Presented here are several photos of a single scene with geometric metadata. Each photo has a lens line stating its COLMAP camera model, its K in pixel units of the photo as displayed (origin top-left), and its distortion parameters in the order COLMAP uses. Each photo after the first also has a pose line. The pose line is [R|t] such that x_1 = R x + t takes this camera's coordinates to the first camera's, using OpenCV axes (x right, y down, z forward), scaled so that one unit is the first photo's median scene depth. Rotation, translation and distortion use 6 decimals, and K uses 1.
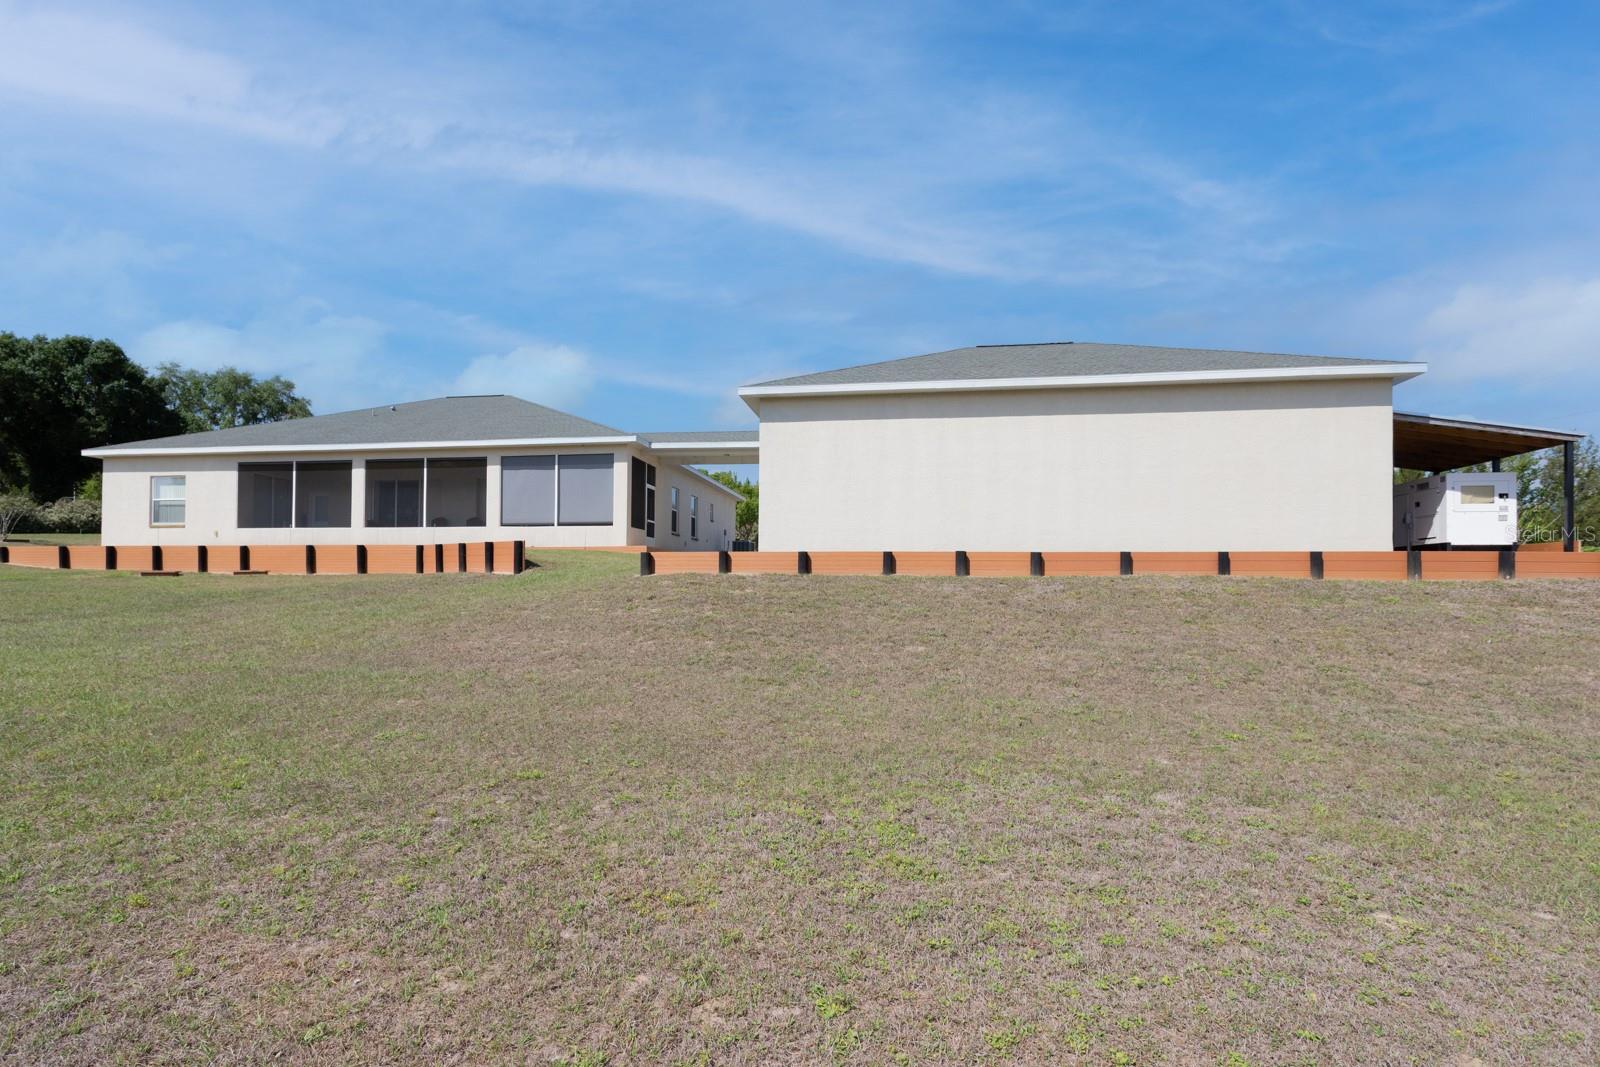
lens RADIAL K [[833.6, 0, 765.0], [0, 833.6, 573.3], [0, 0, 1]] dist [-0.002143, -0.000190]
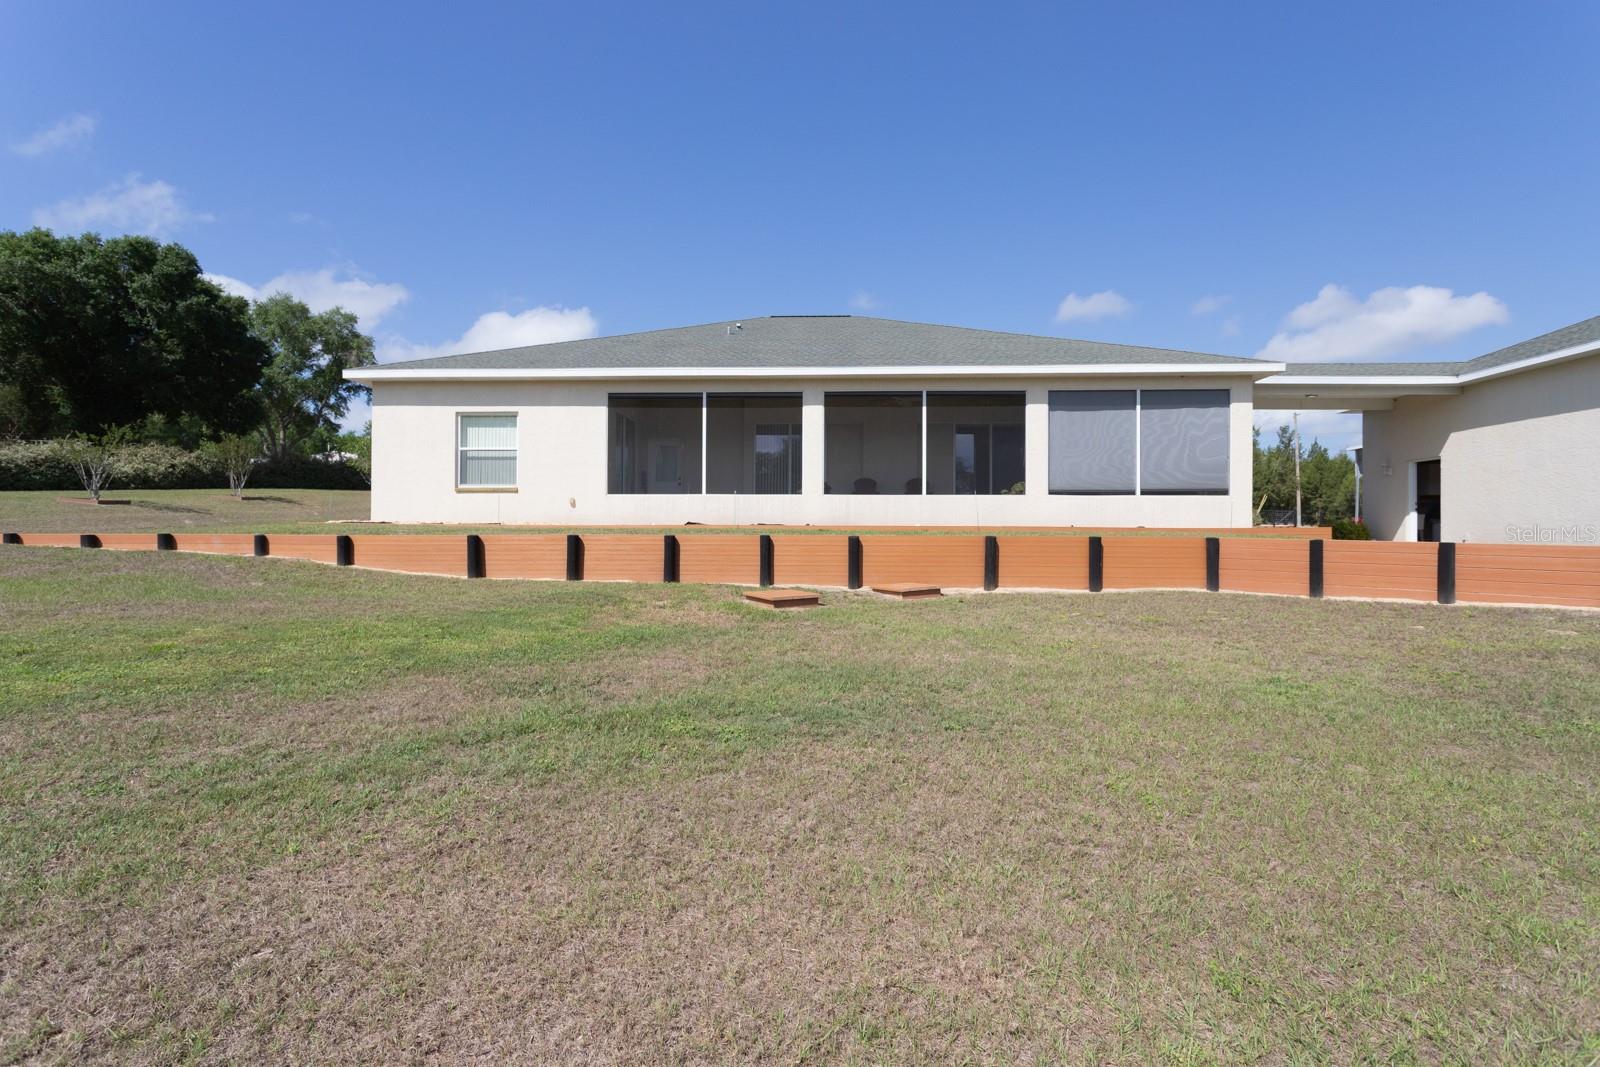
lens RADIAL K [[756.7, 0, 806.6], [0, 756.7, 524.9], [0, 0, 1]] dist [-0.002808, 0.000299]
pose [[0.992134, -0.002531, 0.125158, -0.550528], [0.001346, 0.999954, 0.009545, -0.035965], [-0.125176, -0.009302, 0.992091, 0.394919]]
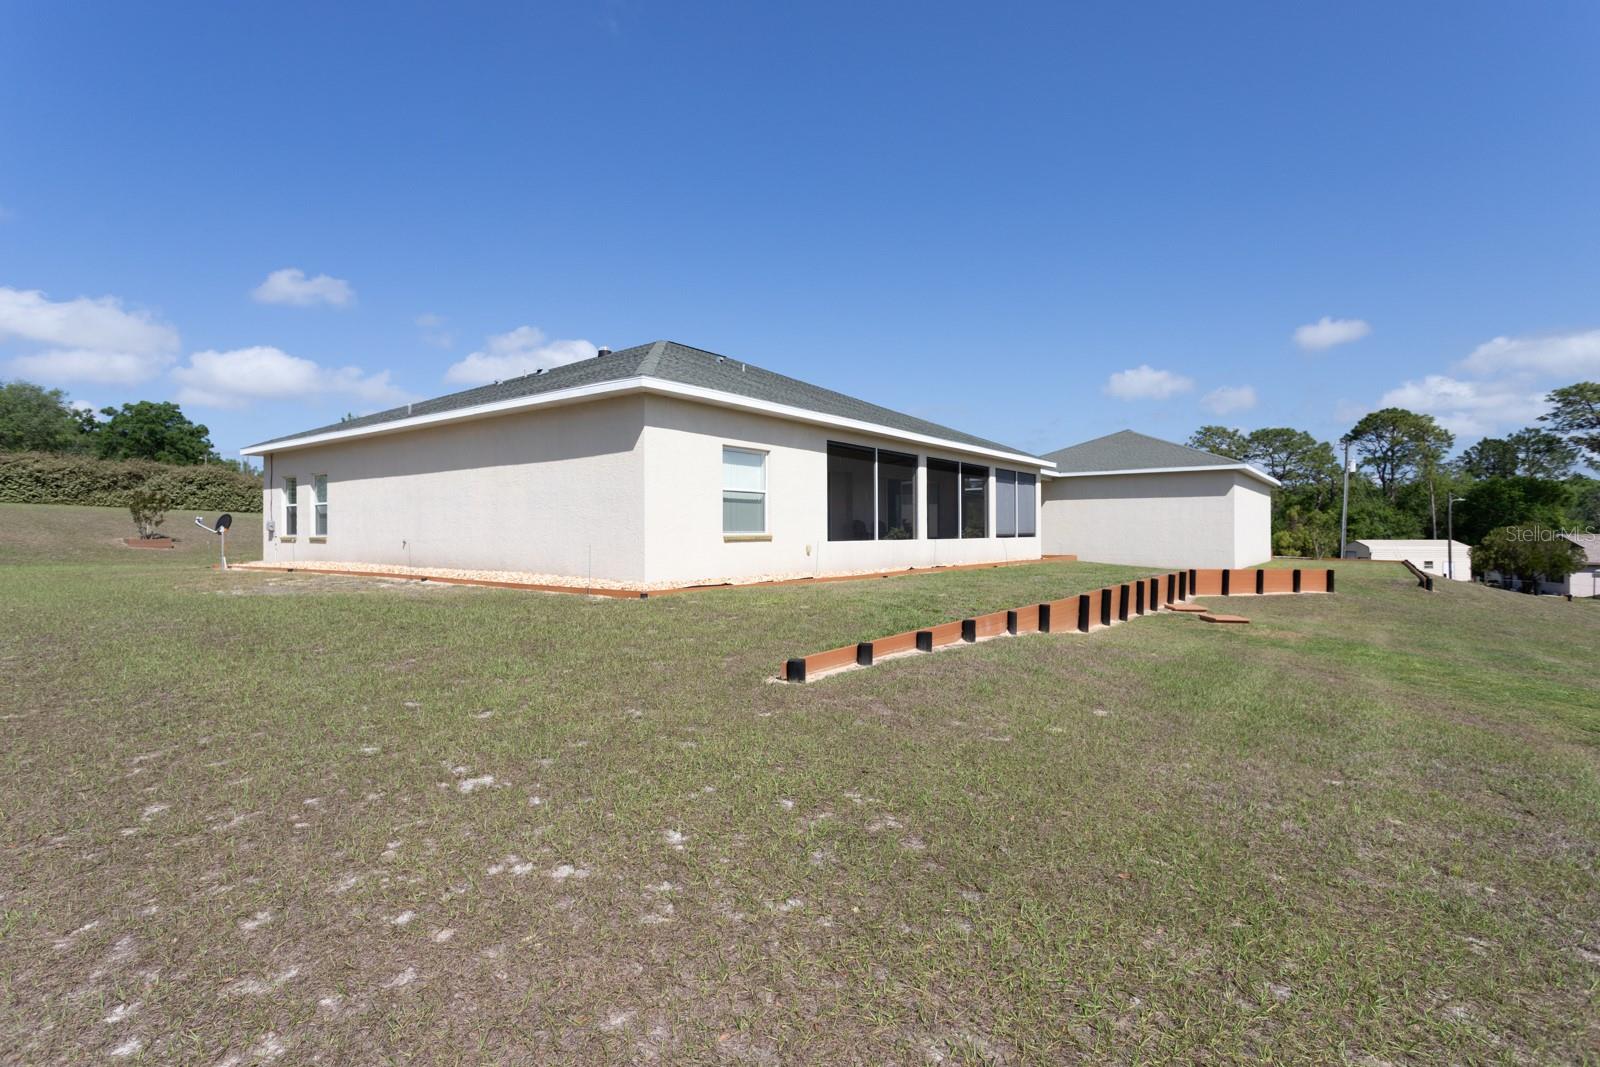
lens RADIAL K [[756.7, 0, 803.2], [0, 756.7, 534.0], [0, 0, 1]] dist [-0.002808, 0.000299]
pose [[0.447324, -0.009177, 0.894325, -1.161682], [-0.001617, 0.999937, 0.011069, -0.066501], [-0.894370, -0.006397, 0.447282, 0.749957]]
